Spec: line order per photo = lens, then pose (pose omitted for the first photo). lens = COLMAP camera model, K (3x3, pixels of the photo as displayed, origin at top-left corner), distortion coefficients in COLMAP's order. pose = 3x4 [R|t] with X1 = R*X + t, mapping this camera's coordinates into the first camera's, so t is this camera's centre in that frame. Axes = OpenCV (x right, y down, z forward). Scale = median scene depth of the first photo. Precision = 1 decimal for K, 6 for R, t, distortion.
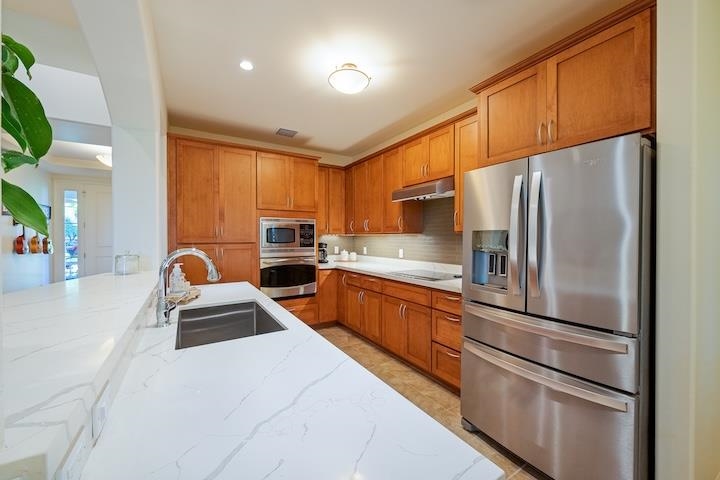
lens RADIAL K [[280.0, 0, 360.5], [0, 280.0, 237.0], [0, 0, 1]] dist [-0.000500, 0.000042]
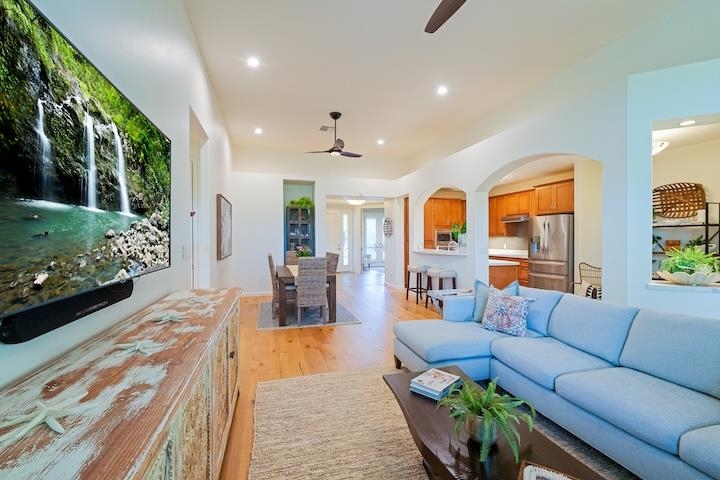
lens RADIAL K [[311.6, 0, 360.0], [0, 311.6, 240.0], [0, 0, 1]] dist [0.000066, 0.000014]
pose [[0.960709, 0.001636, -0.277554, -0.269358], [0.000428, 0.999973, 0.007375, -0.004758], [0.277559, -0.007204, 0.960682, -1.654440]]
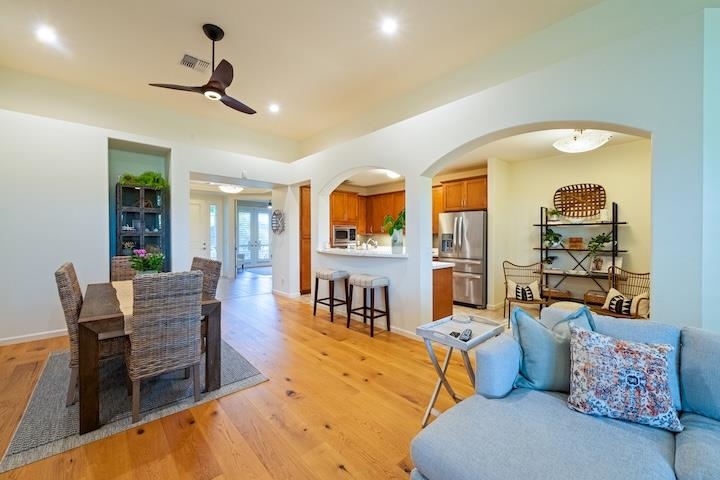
lens RADIAL K [[280.0, 0, 360.5], [0, 280.0, 237.0], [0, 0, 1]] dist [-0.000500, 0.000042]
pose [[0.983430, 0.001120, 0.181285, -0.573077], [-0.002270, 0.999979, 0.006139, -0.001447], [-0.181274, -0.006449, 0.983411, -1.027132]]
